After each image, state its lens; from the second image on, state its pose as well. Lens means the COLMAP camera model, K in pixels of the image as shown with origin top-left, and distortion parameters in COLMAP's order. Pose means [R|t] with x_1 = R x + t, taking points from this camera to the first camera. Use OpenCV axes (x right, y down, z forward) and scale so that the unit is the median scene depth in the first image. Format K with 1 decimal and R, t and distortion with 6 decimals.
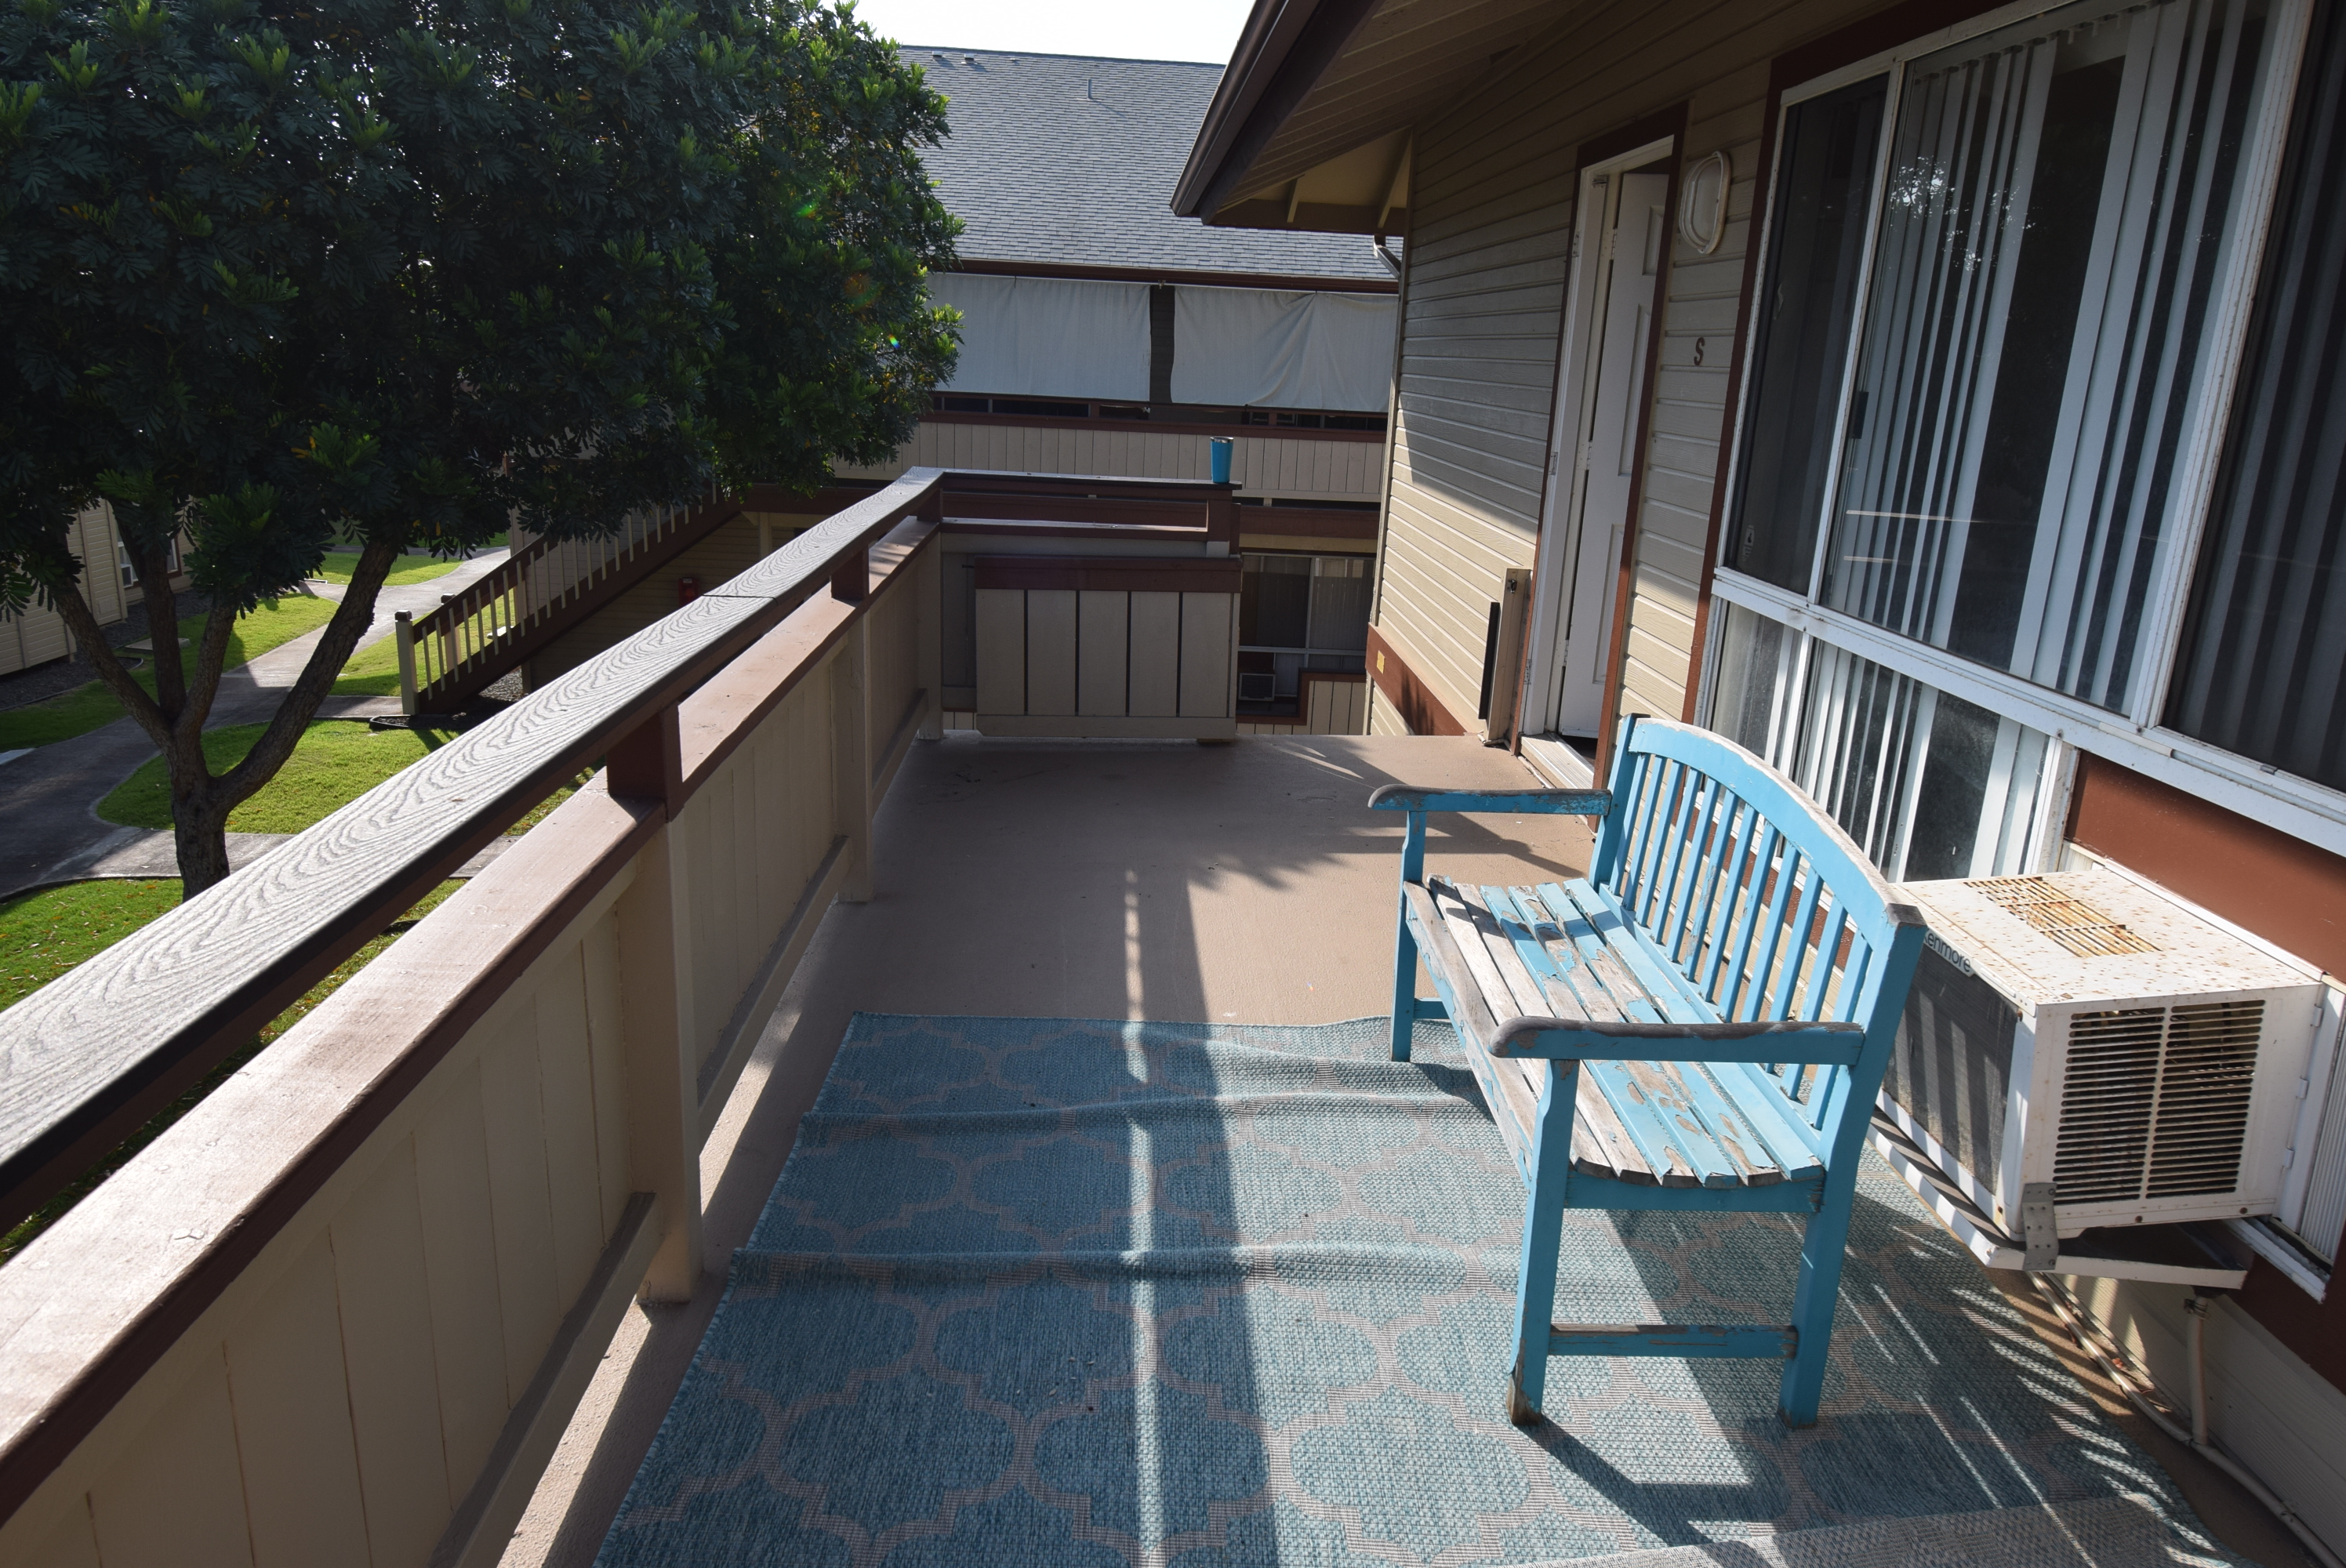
lens RADIAL K [[1562.1, 0, 1173.0], [0, 1562.1, 784.0], [0, 0, 1]] dist [-0.000923, -0.000267]
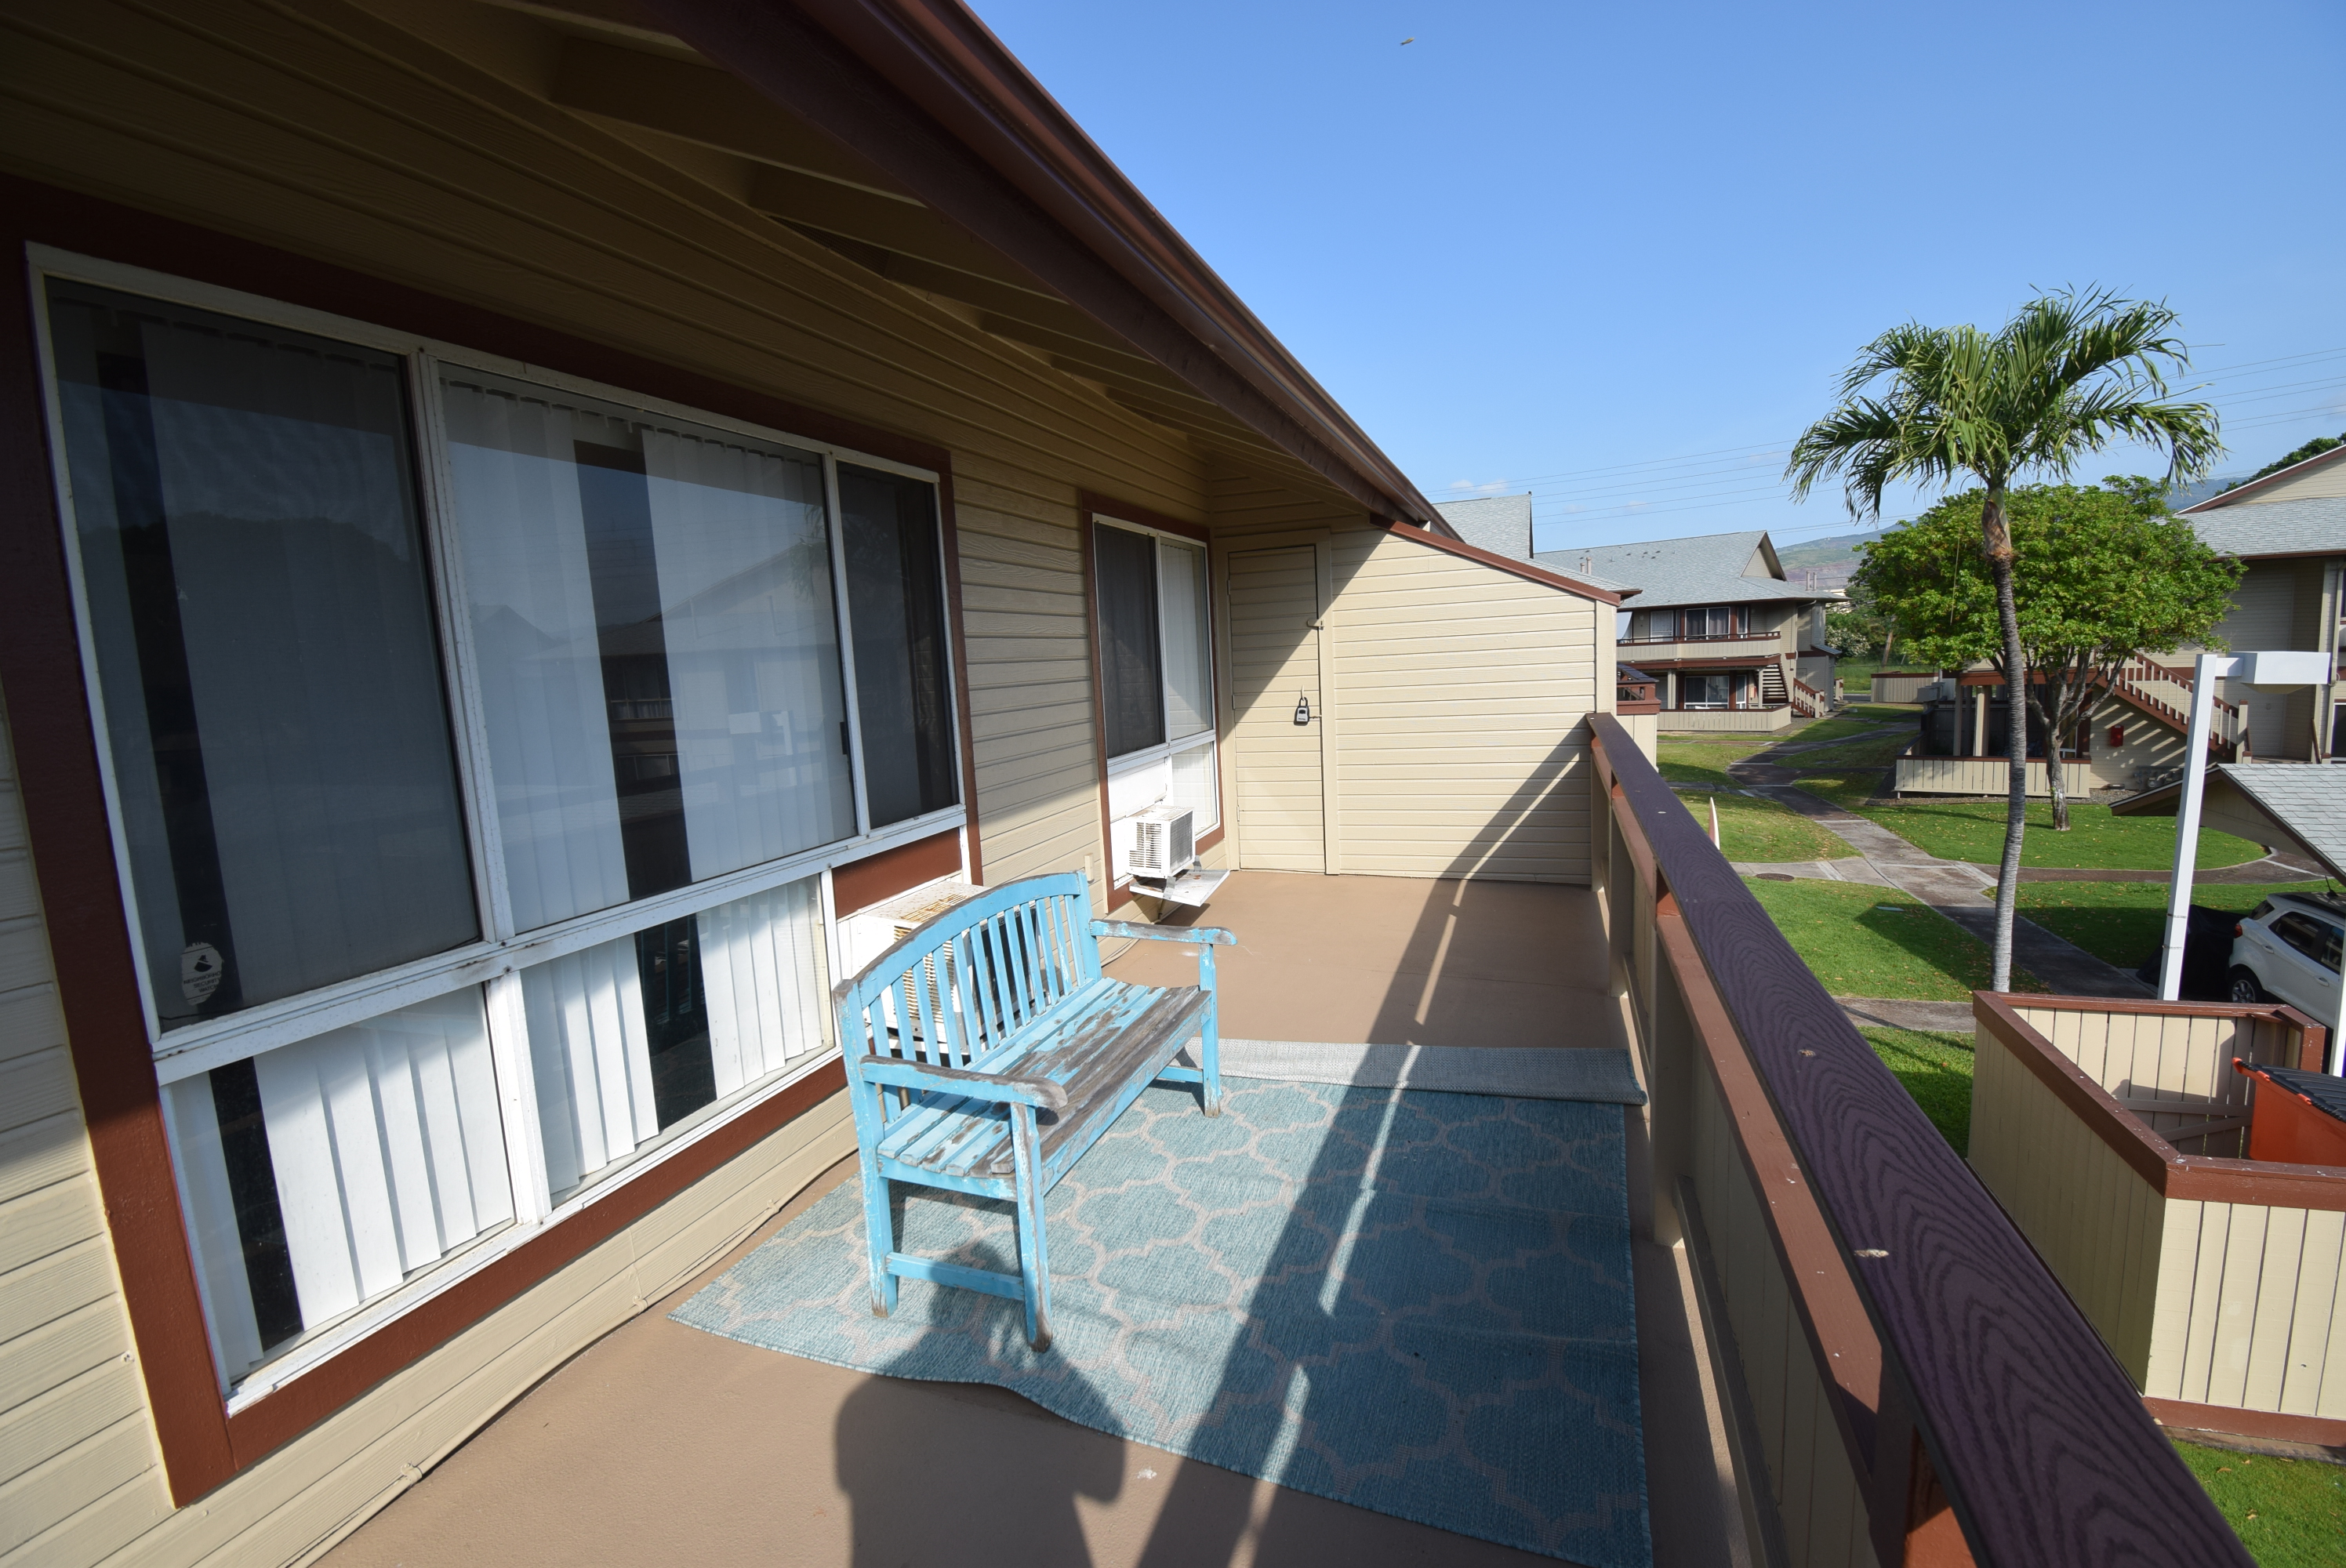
lens RADIAL K [[1038.1, 0, 1173.0], [0, 1038.1, 784.0], [0, 0, 1]] dist [0.020390, -0.025960]
pose [[-0.928809, -0.056846, 0.366173, -0.189419], [0.097017, 0.916390, 0.388351, -0.478757], [-0.357633, 0.396229, -0.845637, 1.639433]]
